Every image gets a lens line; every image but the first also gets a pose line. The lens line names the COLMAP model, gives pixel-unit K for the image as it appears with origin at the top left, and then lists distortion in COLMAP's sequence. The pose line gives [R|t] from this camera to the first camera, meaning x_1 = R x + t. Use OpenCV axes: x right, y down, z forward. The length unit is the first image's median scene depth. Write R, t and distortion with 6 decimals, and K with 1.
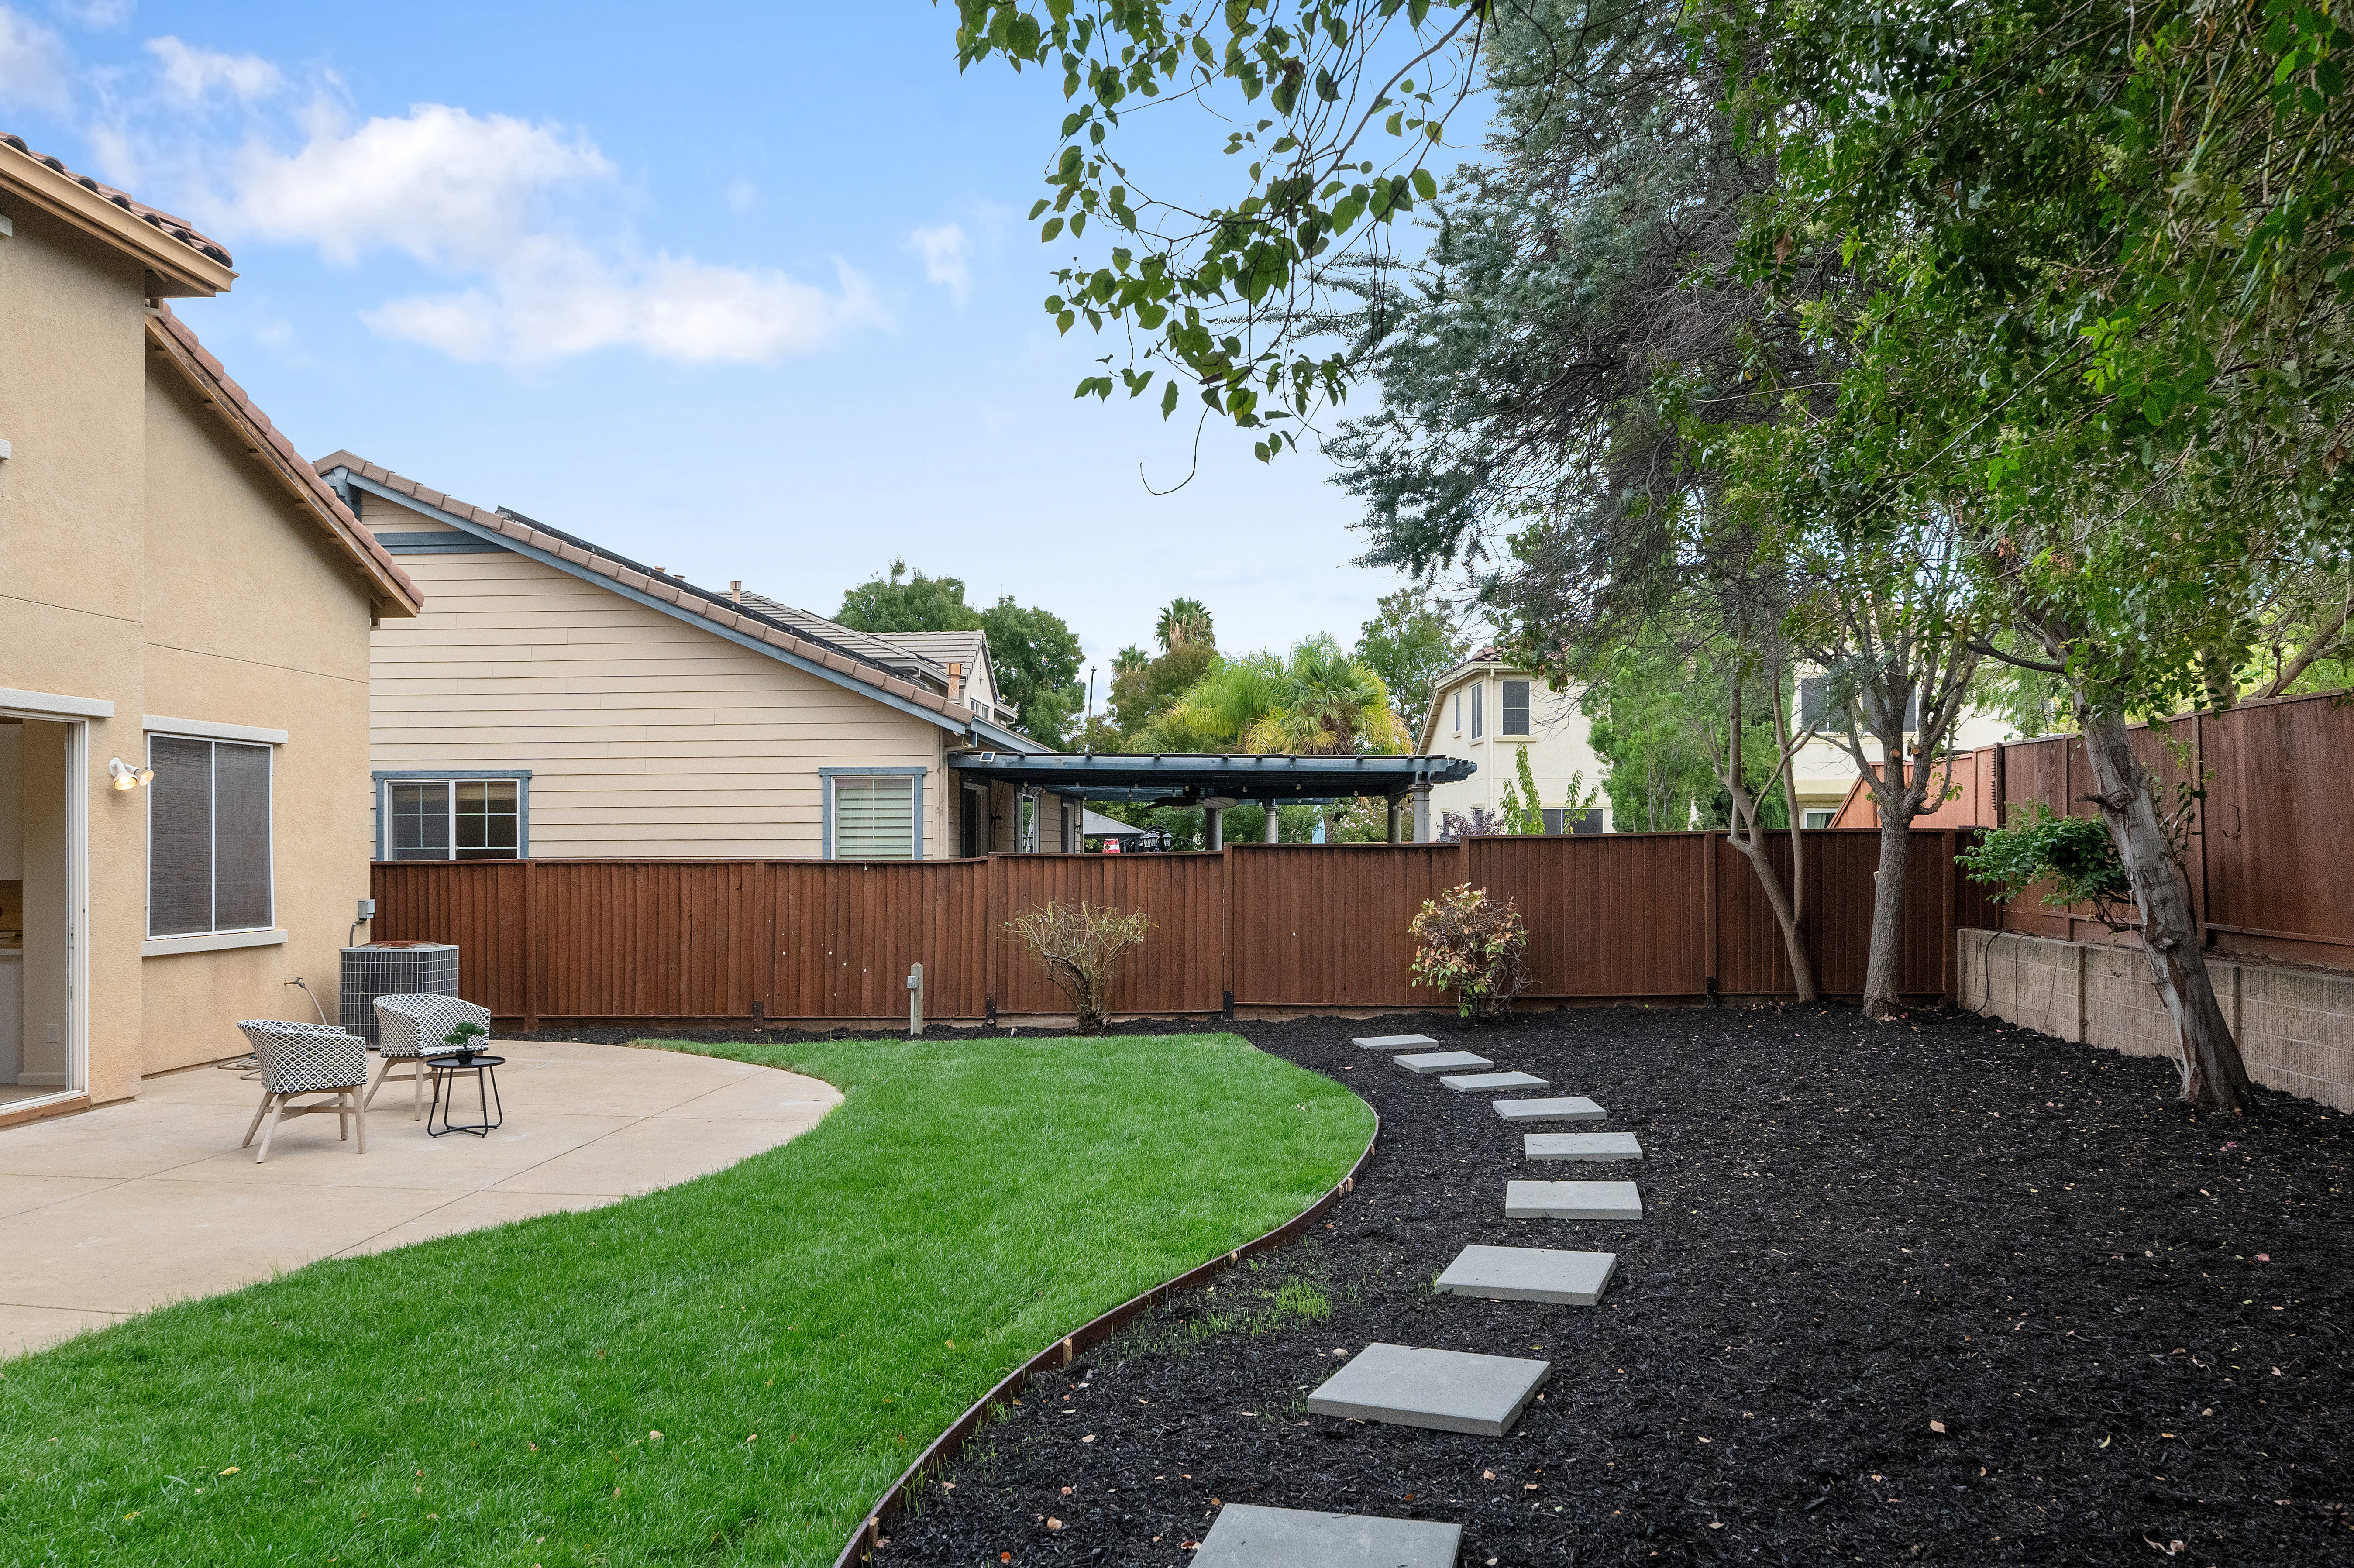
lens RADIAL K [[1756.7, 0, 1182.4], [0, 1756.7, 825.2], [0, 0, 1]] dist [0.003480, 0.000452]
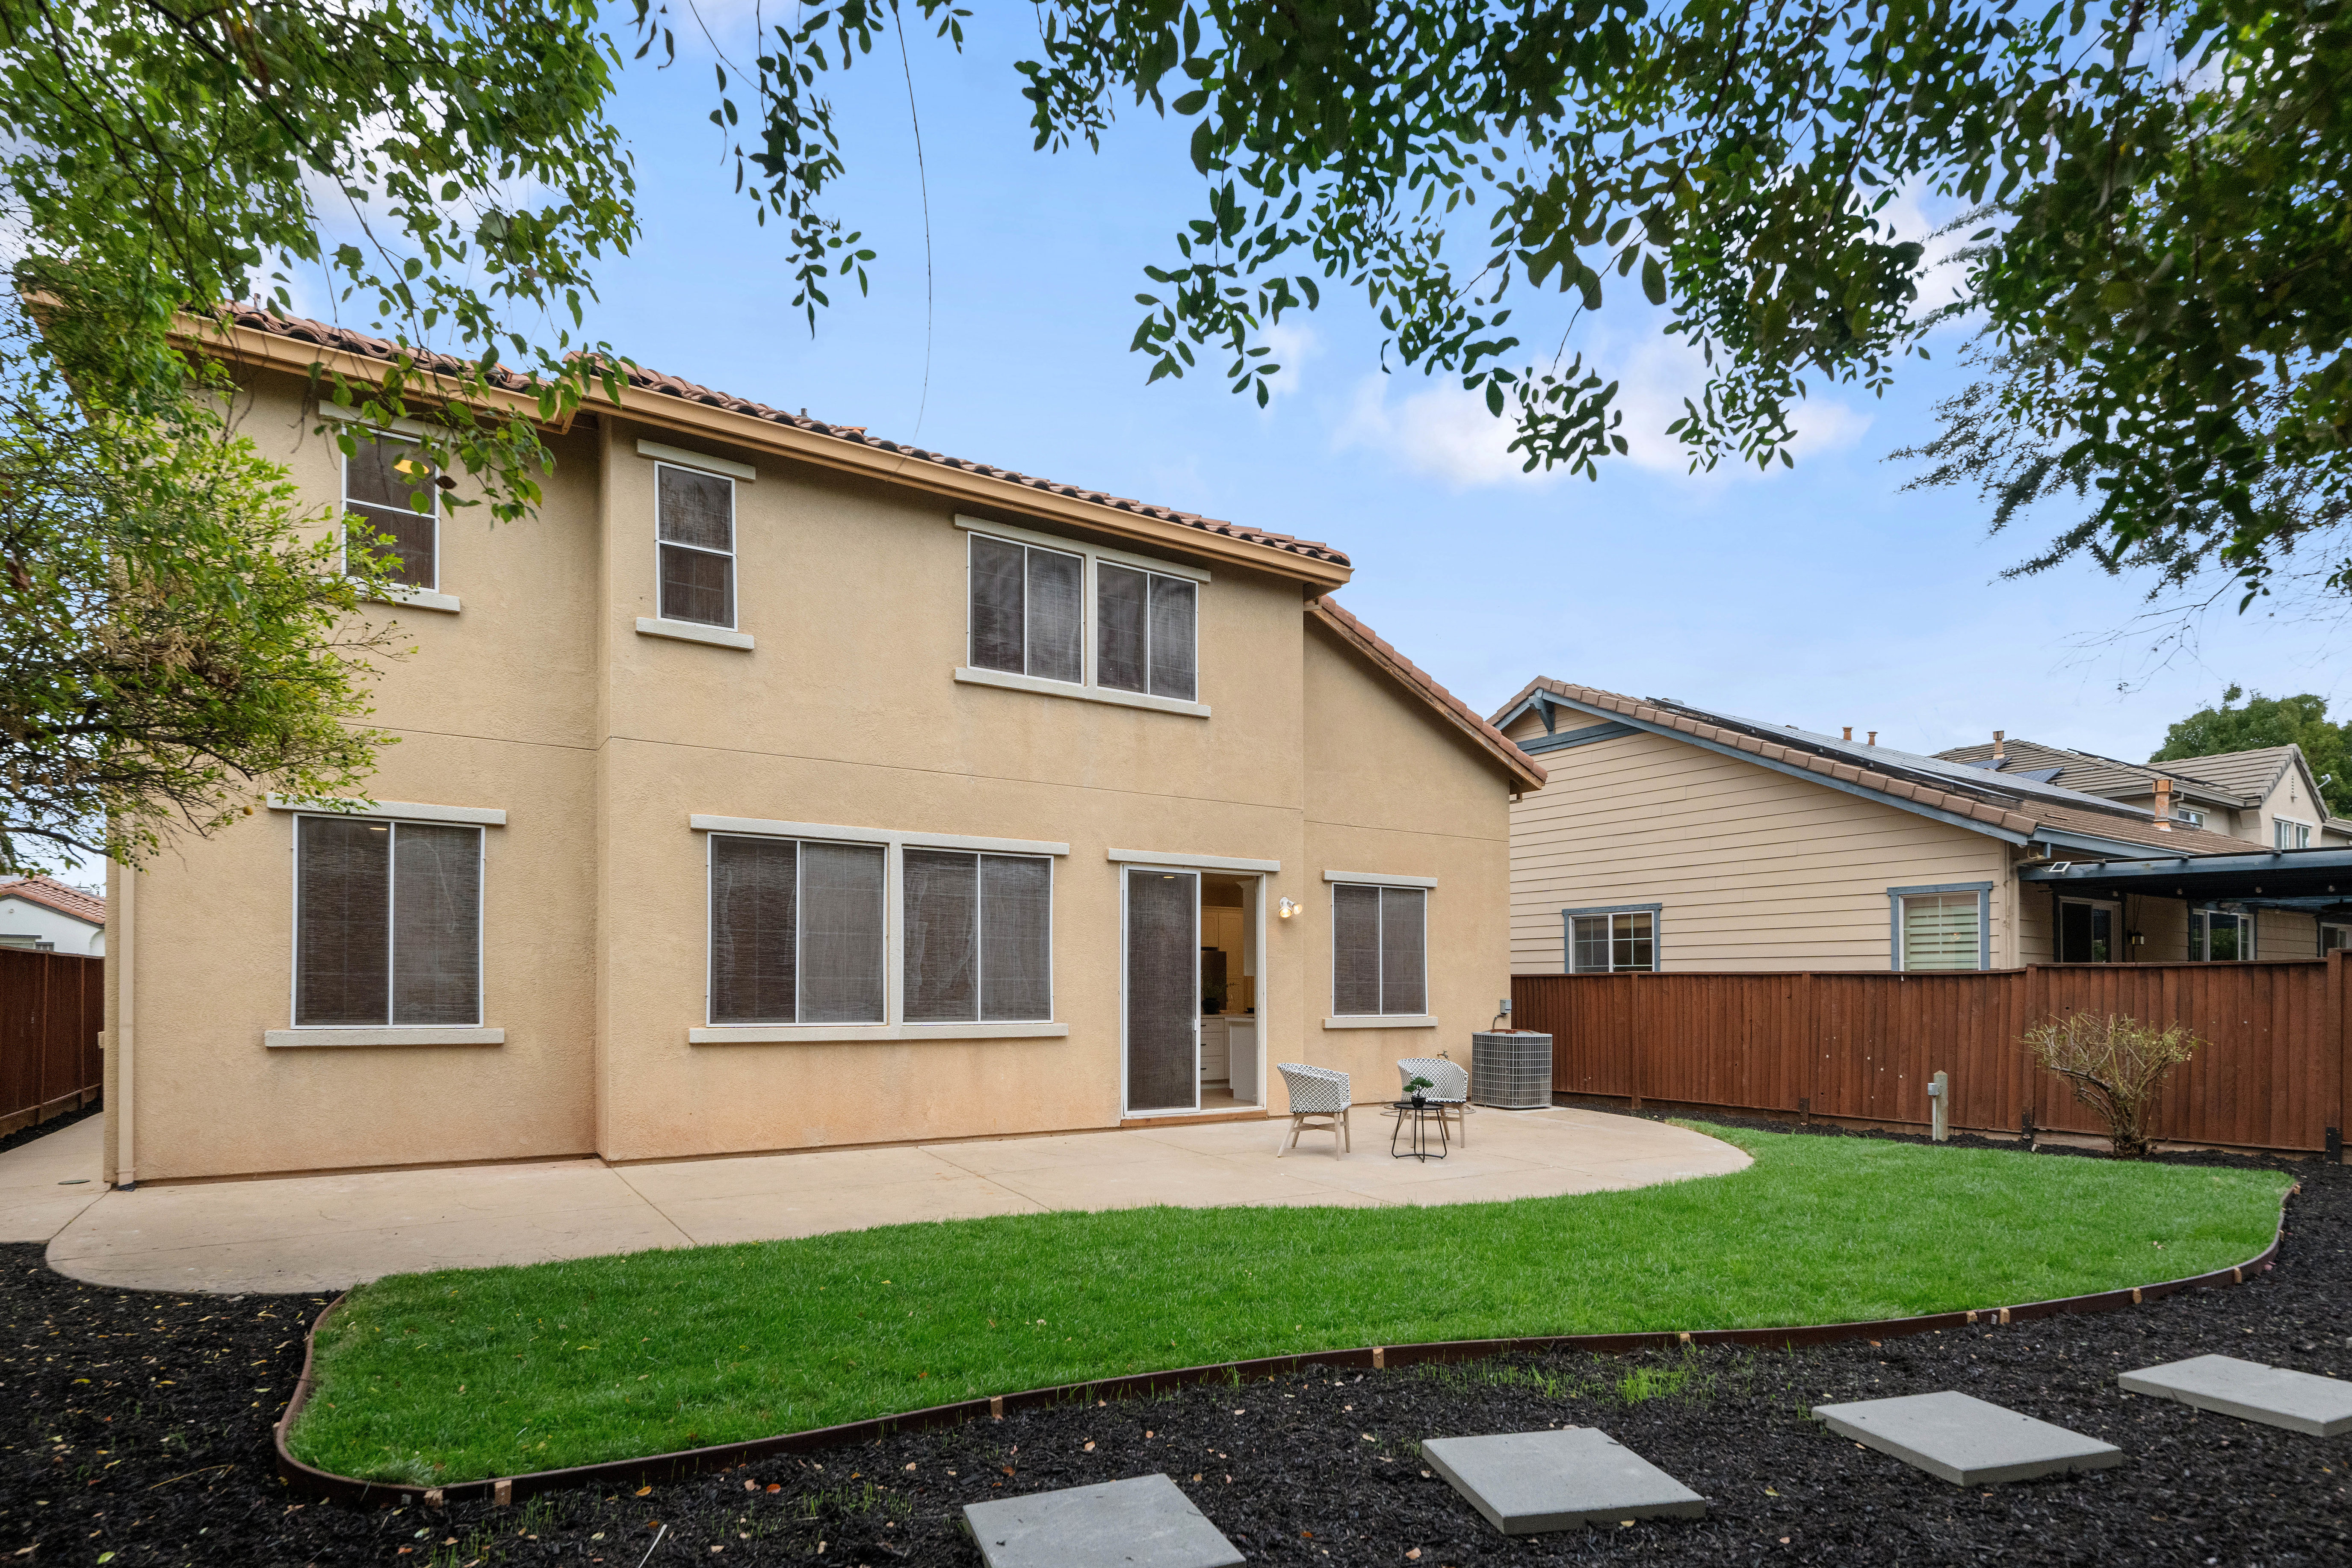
lens RADIAL K [[1299.7, 0, 1042.2], [0, 1299.7, 974.8], [0, 0, 1]] dist [0.002068, -0.000027]
pose [[0.549486, 0.006058, -0.835481, 0.184150], [-0.004169, 0.999981, 0.004510, 0.020055], [0.835493, 0.001005, 0.549501, 0.137301]]
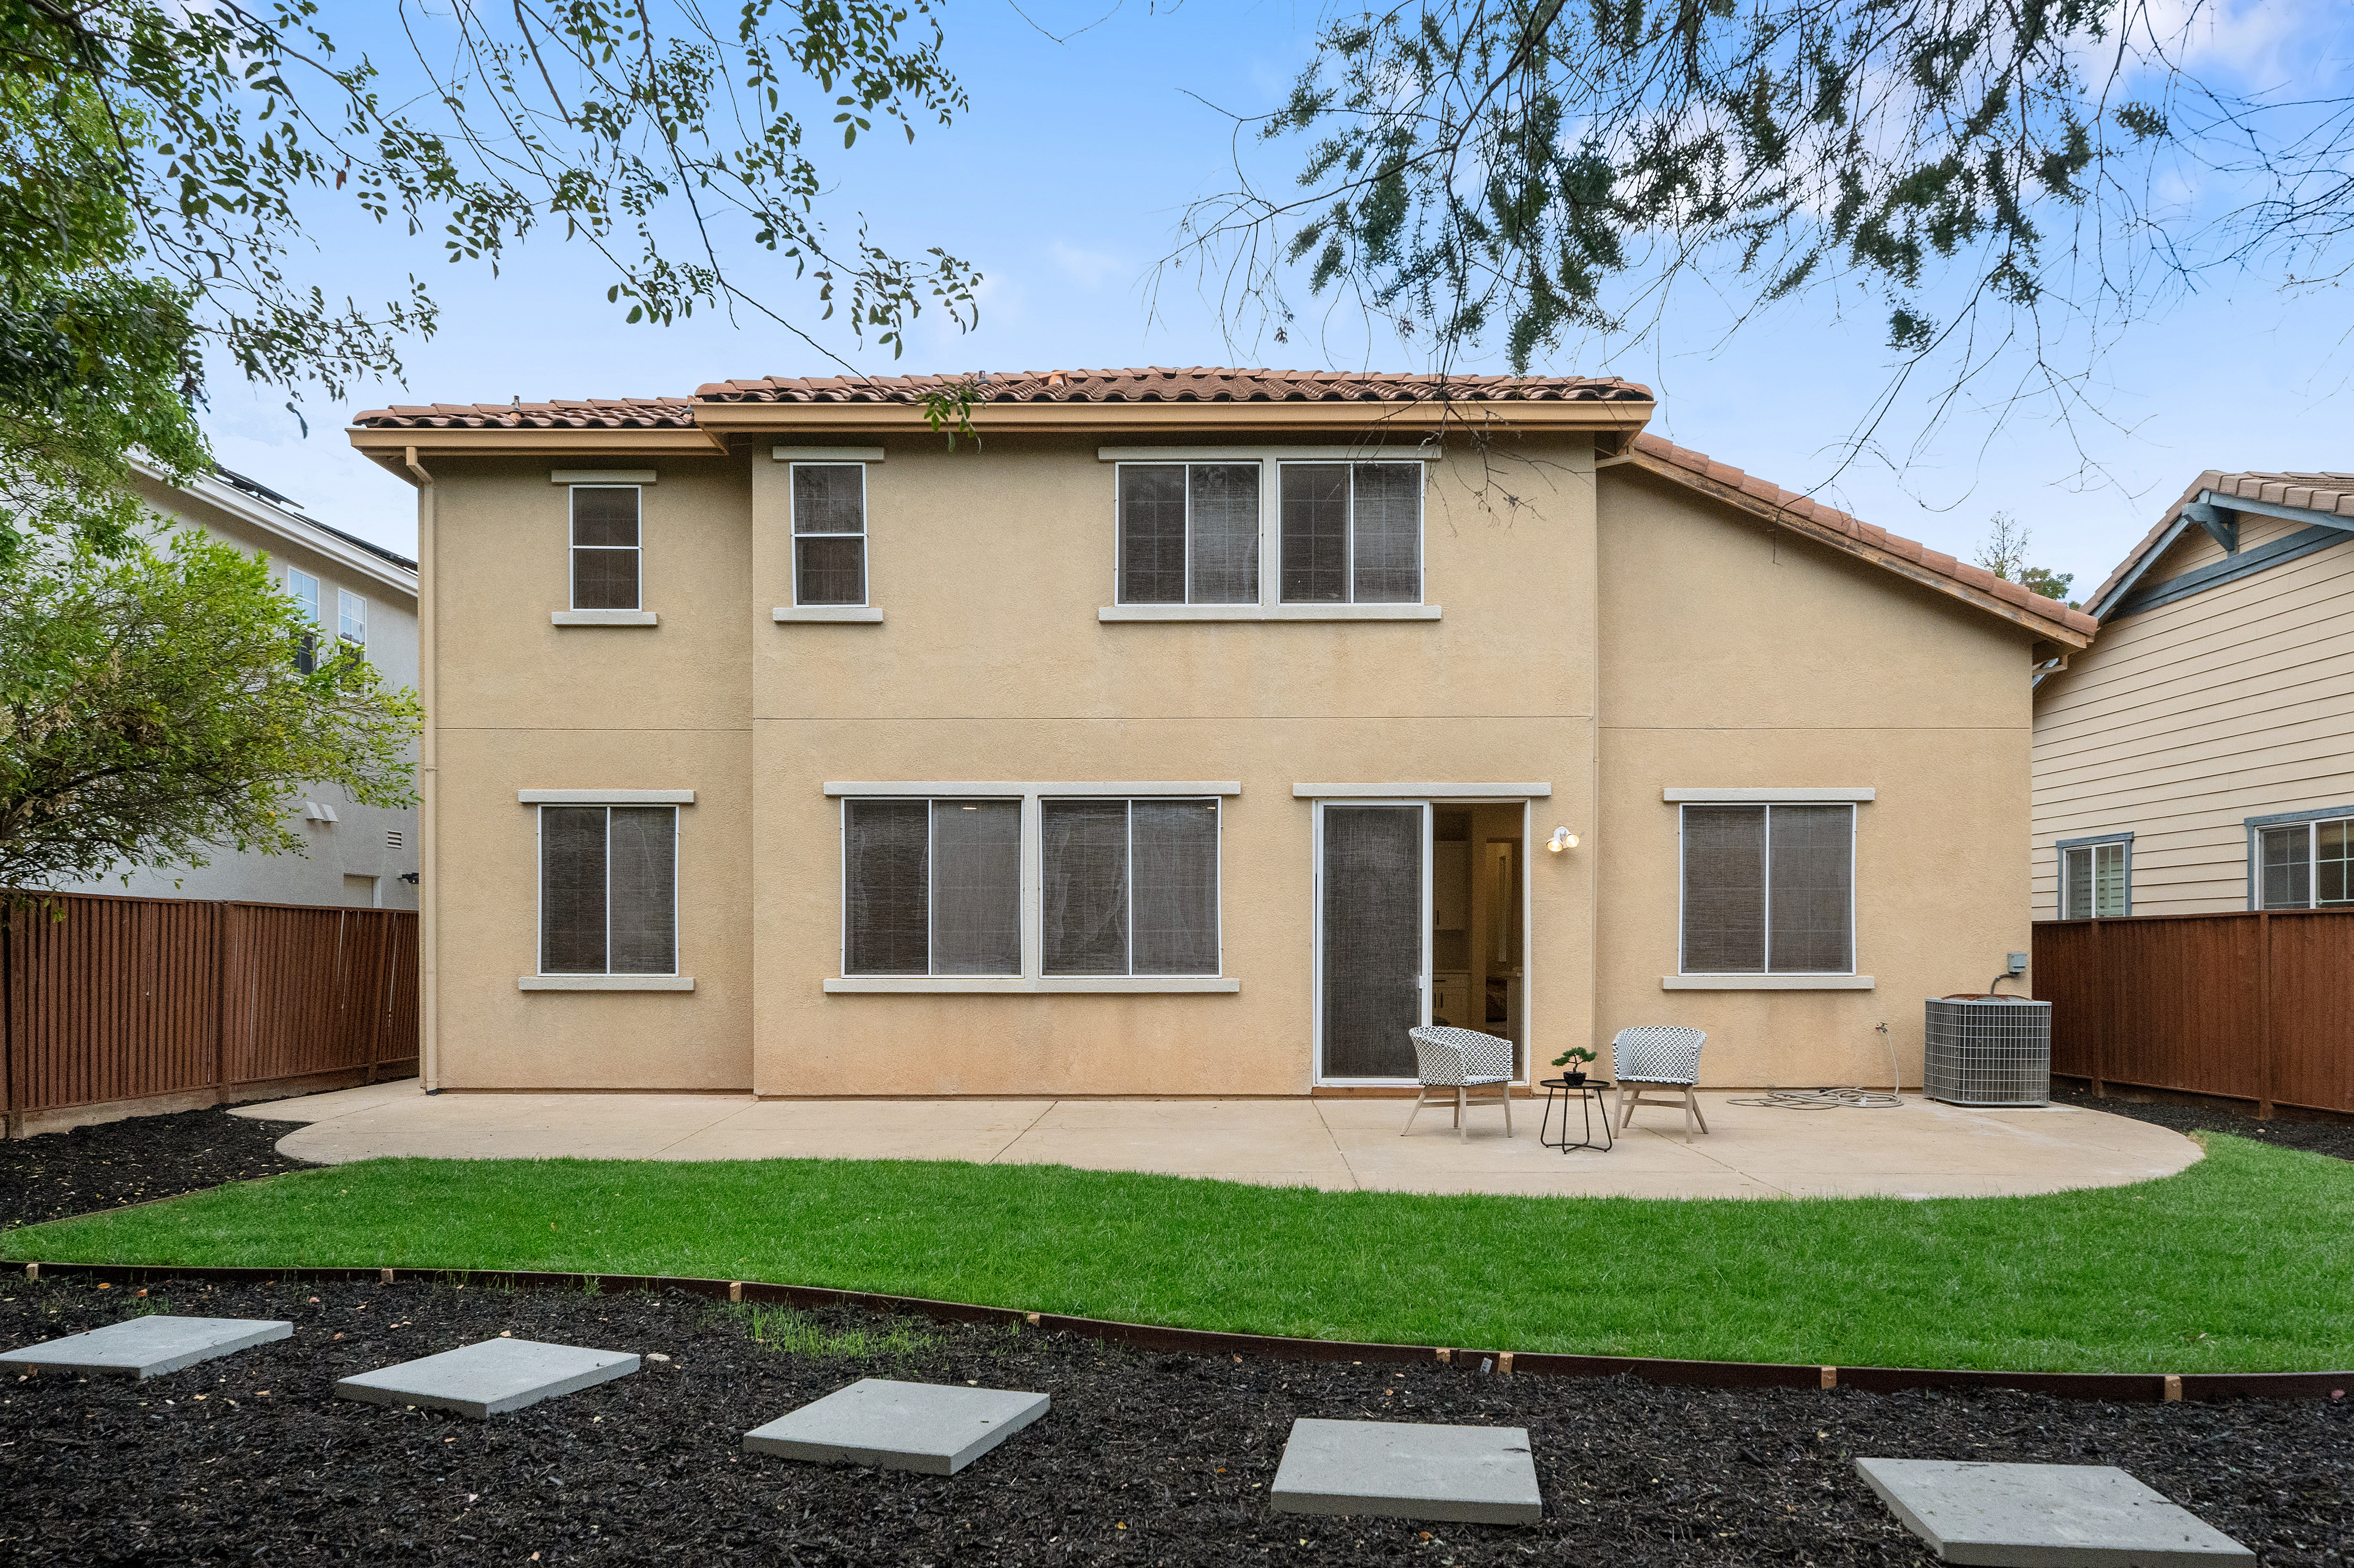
lens RADIAL K [[1492.3, 0, 1173.7], [0, 1492.3, 960.5], [0, 0, 1]] dist [-0.001560, -0.001938]
pose [[0.002465, 0.021841, -0.999758, 0.356263], [0.009192, 0.999719, 0.021863, 0.024264], [0.999955, -0.009243, 0.002263, 0.530914]]
